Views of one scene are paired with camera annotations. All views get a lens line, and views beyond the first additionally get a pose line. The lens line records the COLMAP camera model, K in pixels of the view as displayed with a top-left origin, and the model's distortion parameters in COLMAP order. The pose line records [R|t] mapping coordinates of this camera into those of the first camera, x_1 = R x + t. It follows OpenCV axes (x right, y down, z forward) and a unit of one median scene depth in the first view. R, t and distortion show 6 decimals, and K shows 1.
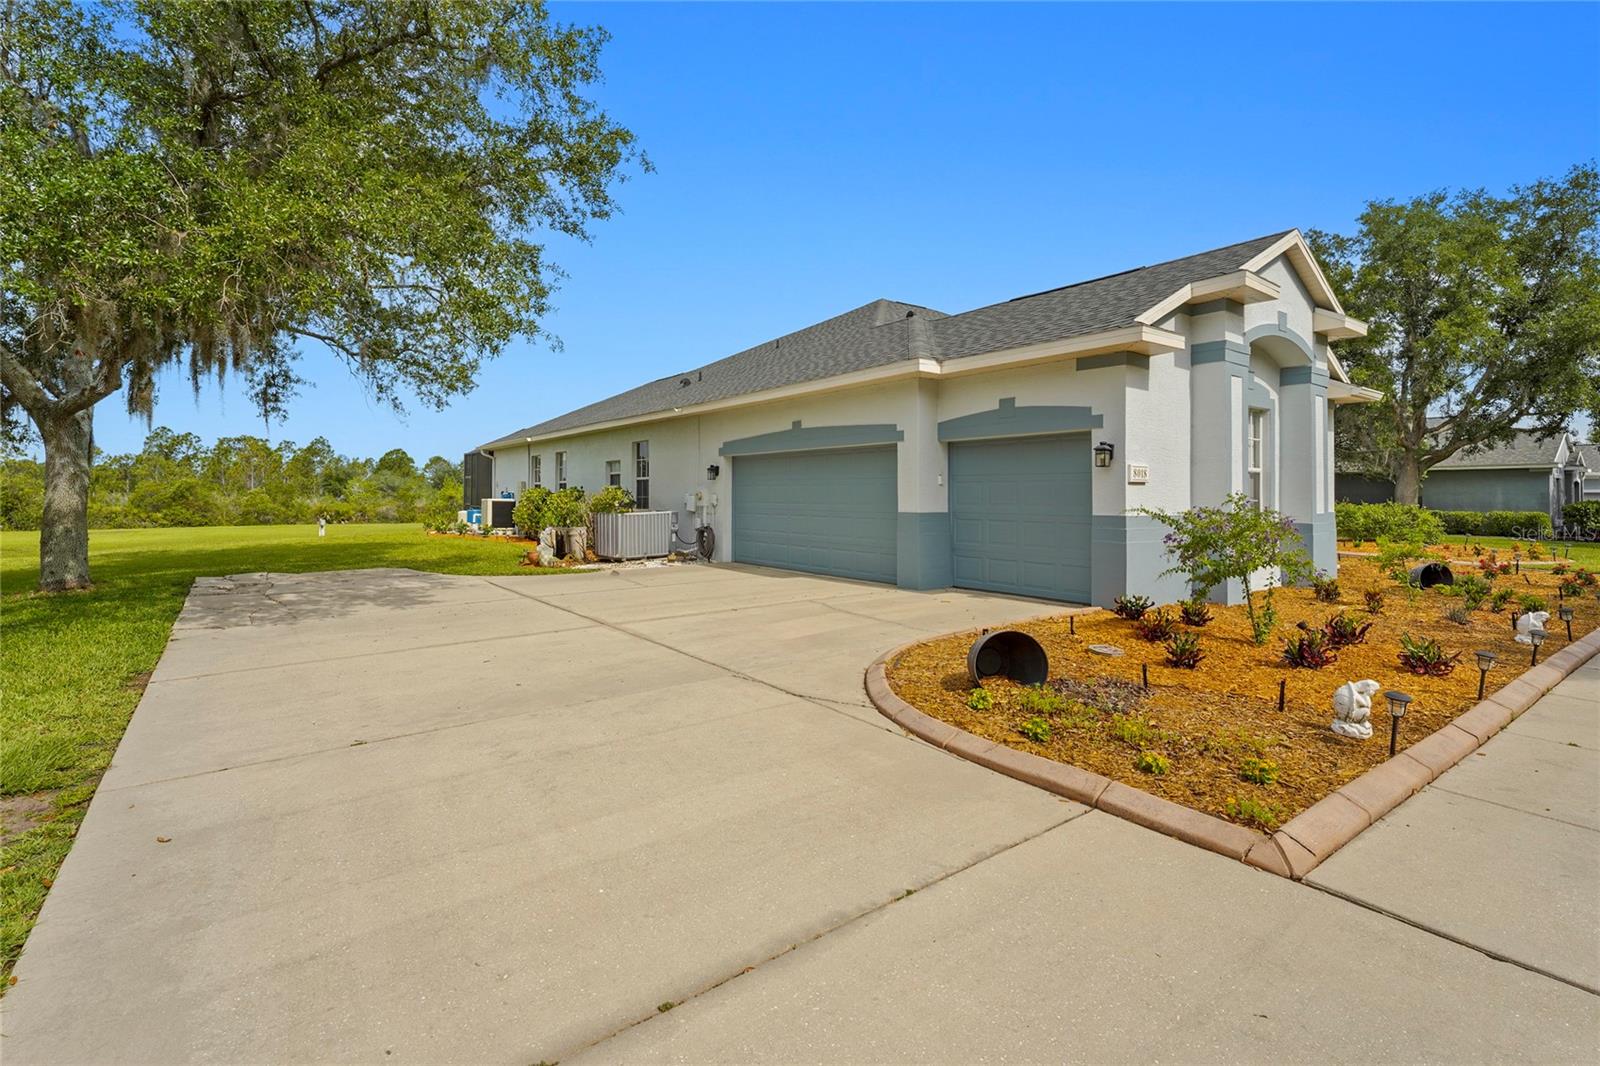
lens RADIAL K [[754.1, 0, 798.1], [0, 754.1, 485.1], [0, 0, 1]] dist [-0.001108, -0.000362]
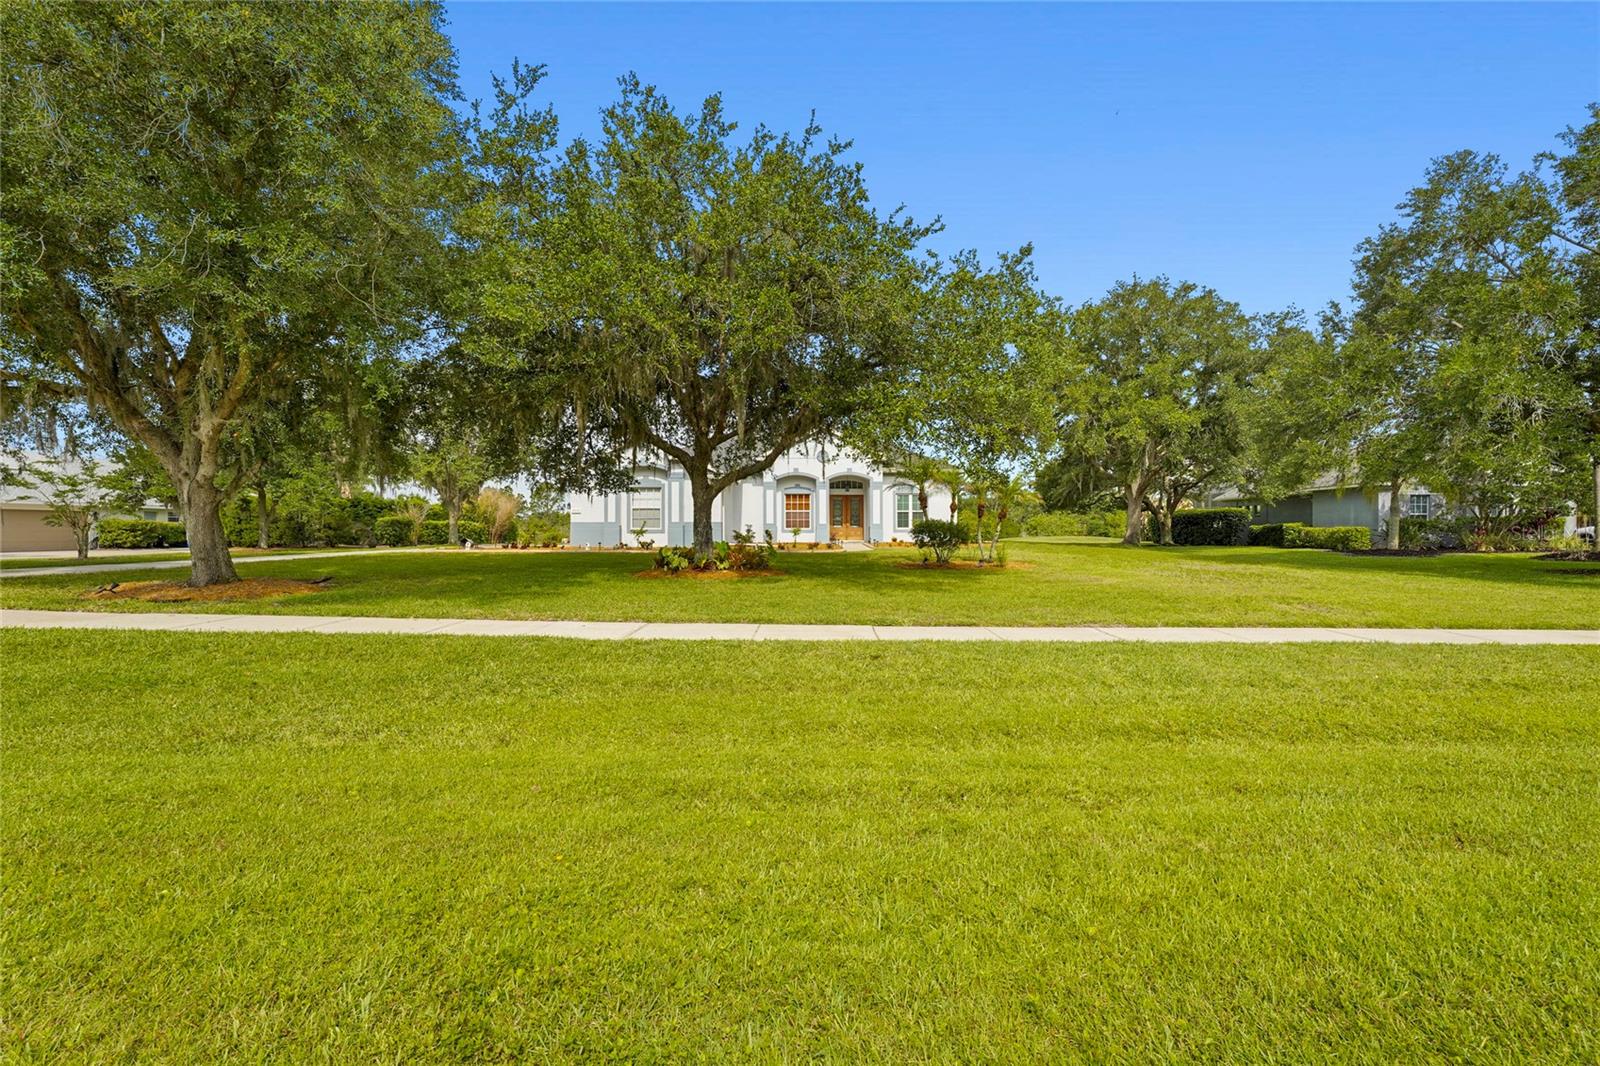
lens RADIAL K [[725.3, 0, 807.9], [0, 725.3, 550.2], [0, 0, 1]] dist [-0.001118, 0.000380]
pose [[0.795075, 0.009825, -0.606431, 2.189592], [0.015255, 0.999229, 0.036190, 0.042210], [0.606319, -0.038025, 0.794312, -0.726401]]
